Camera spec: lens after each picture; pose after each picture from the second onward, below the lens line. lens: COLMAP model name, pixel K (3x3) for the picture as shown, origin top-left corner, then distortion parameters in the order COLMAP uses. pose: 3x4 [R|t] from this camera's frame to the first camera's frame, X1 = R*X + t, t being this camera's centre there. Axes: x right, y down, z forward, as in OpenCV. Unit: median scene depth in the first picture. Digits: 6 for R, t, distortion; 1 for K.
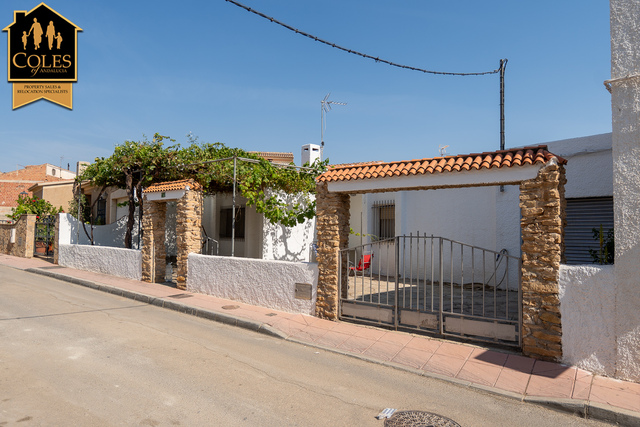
lens RADIAL K [[413.5, 0, 319.0], [0, 413.5, 216.6], [0, 0, 1]] dist [0.005172, -0.001702]
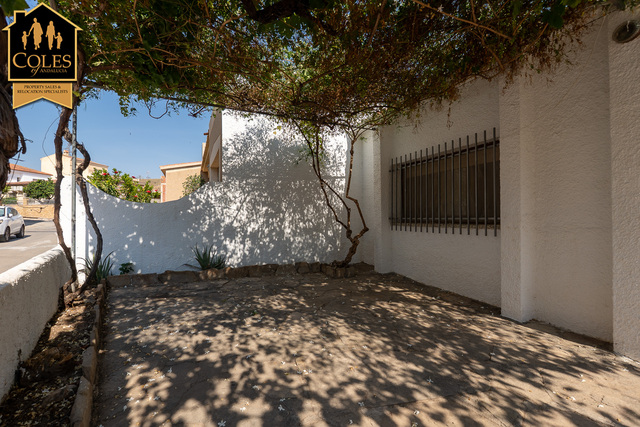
lens RADIAL K [[286.6, 0, 320.7], [0, 286.6, 213.6], [0, 0, 1]] dist [0.003663, -0.000521]
pose [[0.956718, -0.024716, -0.289964, -0.256525], [0.030144, 0.999444, 0.014266, 0.035174], [0.289450, -0.022389, 0.956931, 0.764009]]
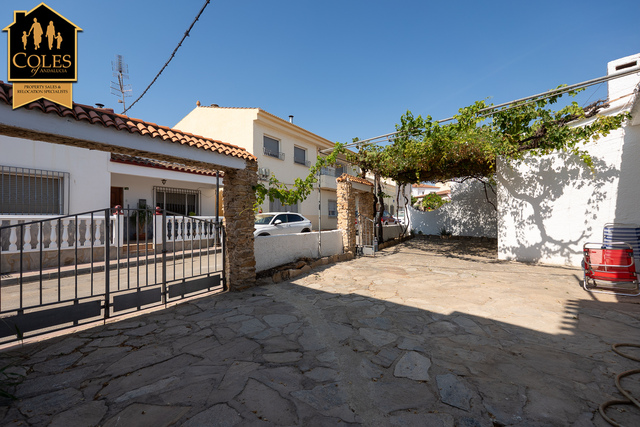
lens RADIAL K [[268.8, 0, 316.3], [0, 268.8, 214.6], [0, 0, 1]] dist [-0.002188, -0.000496]
pose [[0.039134, -0.031196, -0.998747, 0.377011], [0.043373, 0.998624, -0.029492, 0.042519], [0.998292, -0.042165, 0.040433, 0.604658]]
